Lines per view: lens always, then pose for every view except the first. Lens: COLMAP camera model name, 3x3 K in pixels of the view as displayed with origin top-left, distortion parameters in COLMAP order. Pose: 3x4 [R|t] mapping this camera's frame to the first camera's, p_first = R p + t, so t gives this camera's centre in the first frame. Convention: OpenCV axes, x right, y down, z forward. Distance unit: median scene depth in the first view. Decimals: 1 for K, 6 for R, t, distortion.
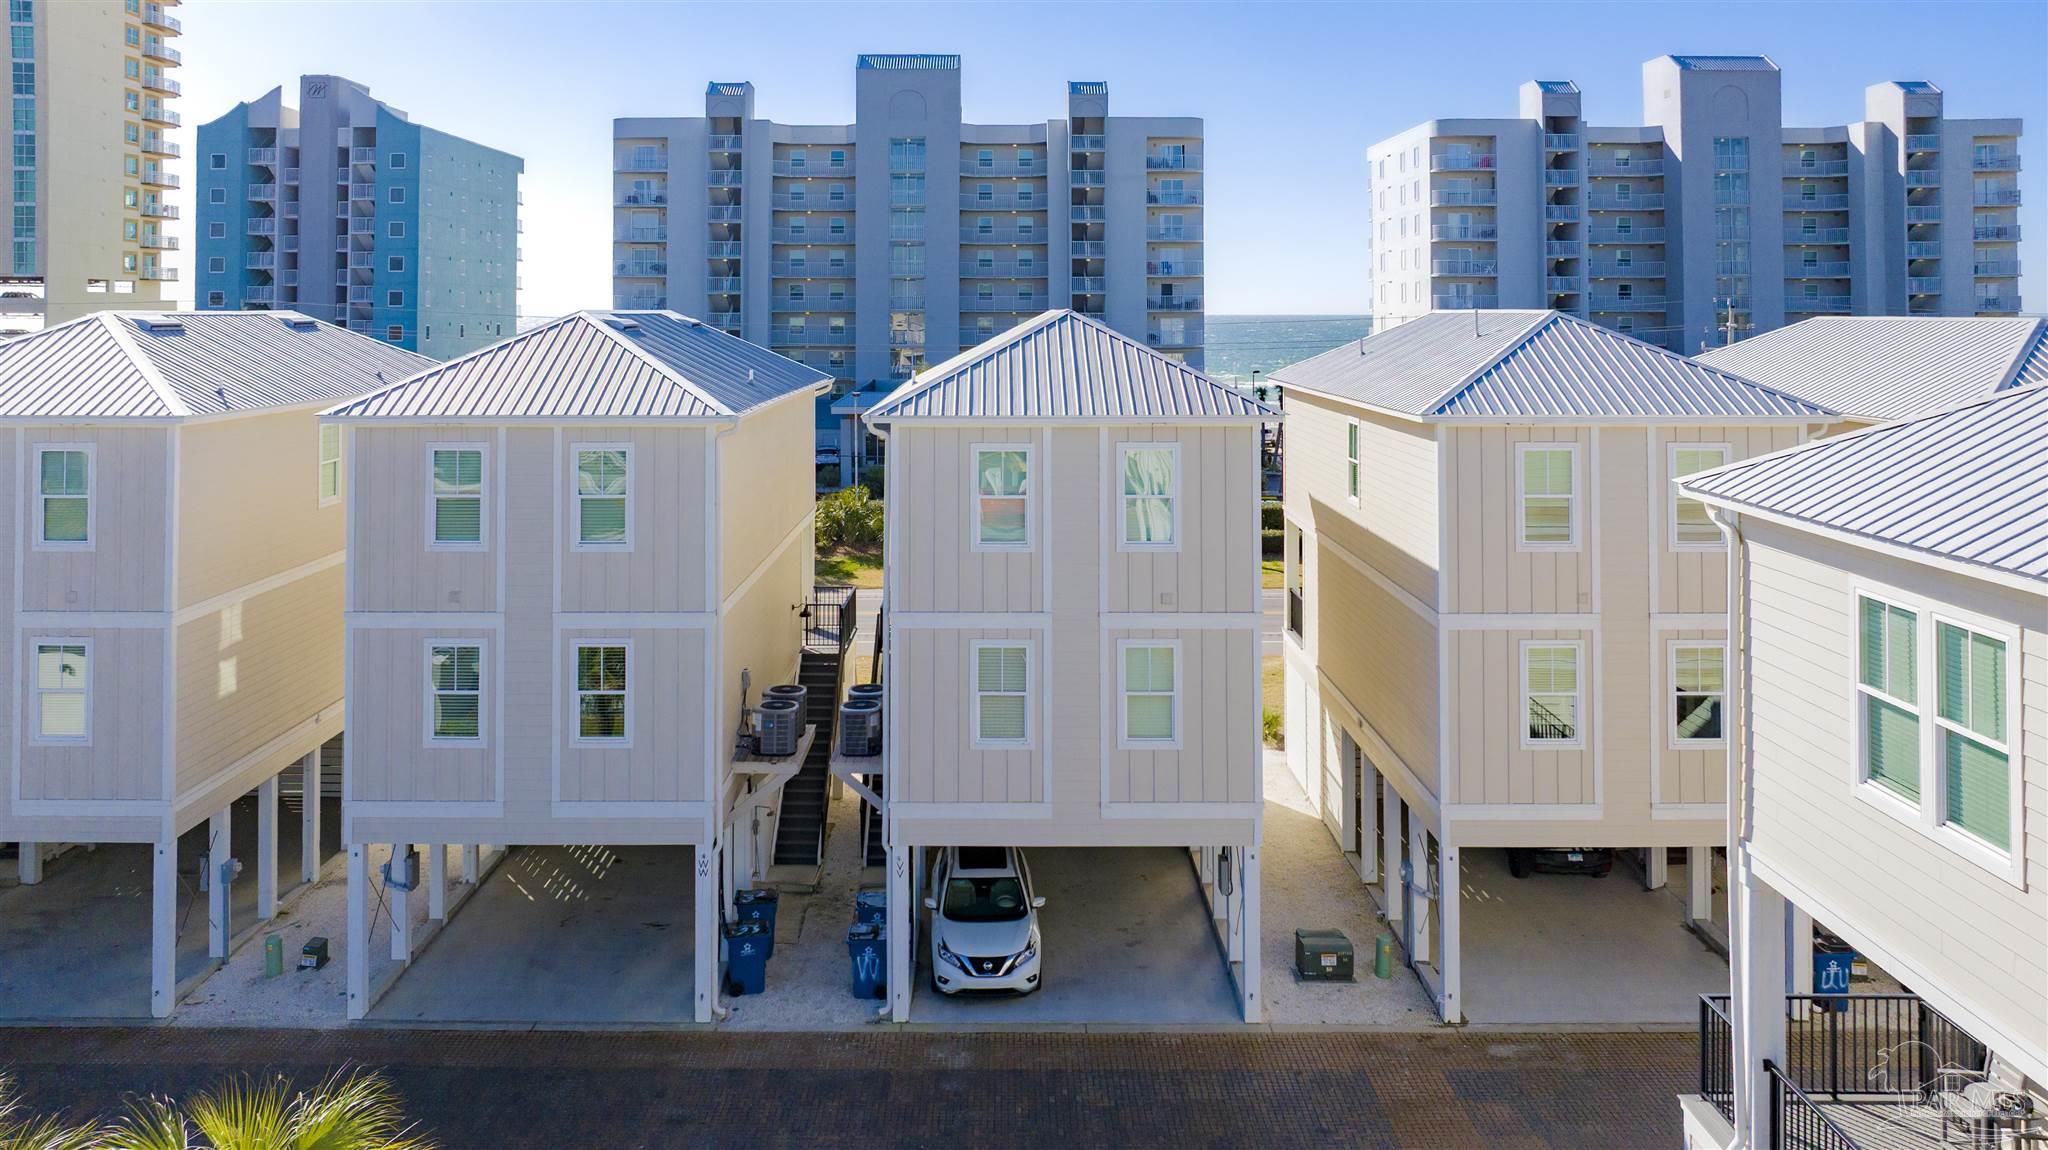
lens RADIAL K [[1499.4, 0, 982.4], [0, 1499.4, 288.7], [0, 0, 1]] dist [-0.010482, -0.001019]
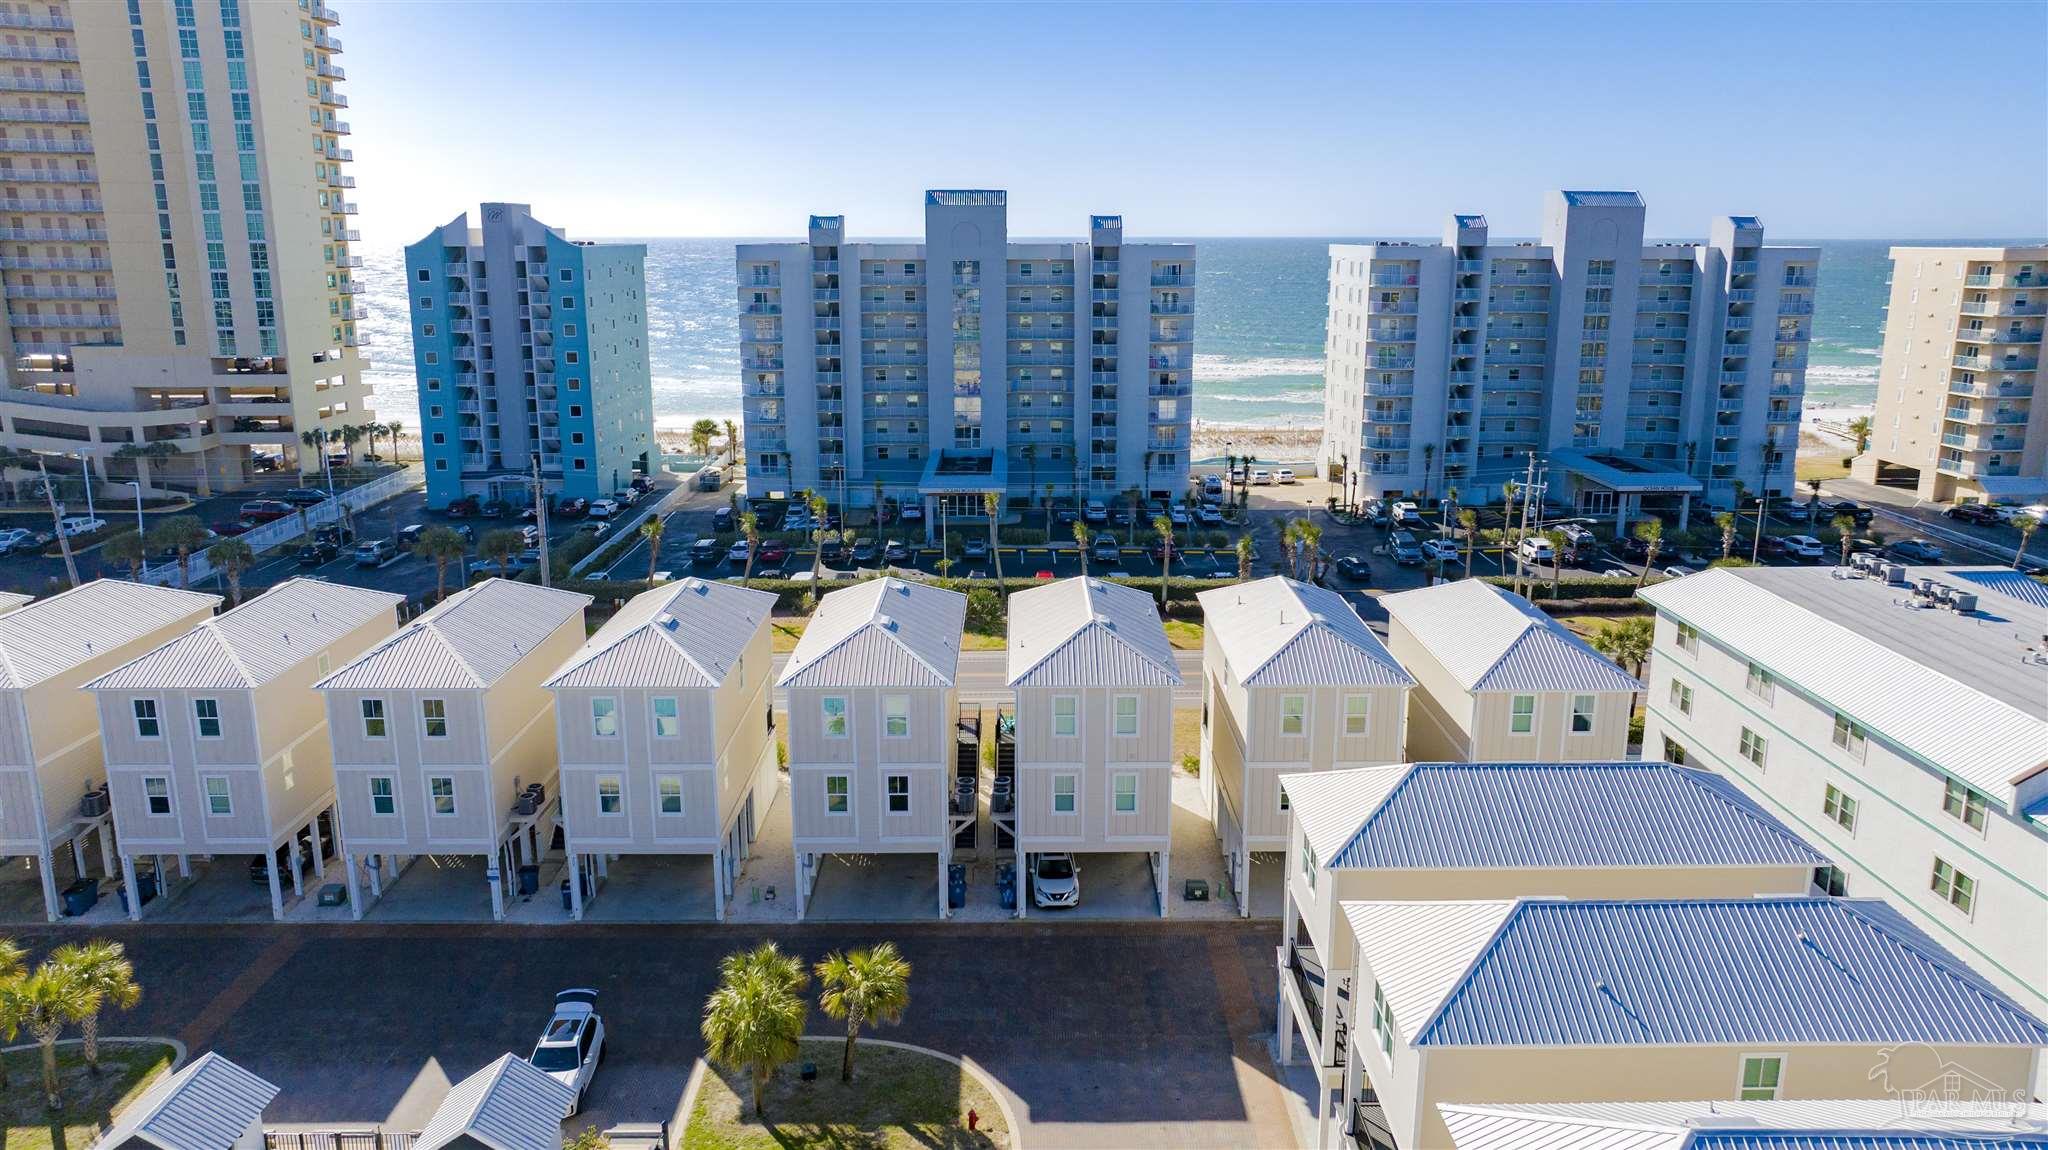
lens RADIAL K [[1445.2, 0, 1027.4], [0, 1445.2, 556.1], [0, 0, 1]] dist [-0.025380, 0.021151]
pose [[0.999847, -0.003151, 0.017197, -0.019441], [-0.001005, 0.971639, 0.236467, -0.149125], [-0.017455, -0.236448, 0.971487, -0.267631]]
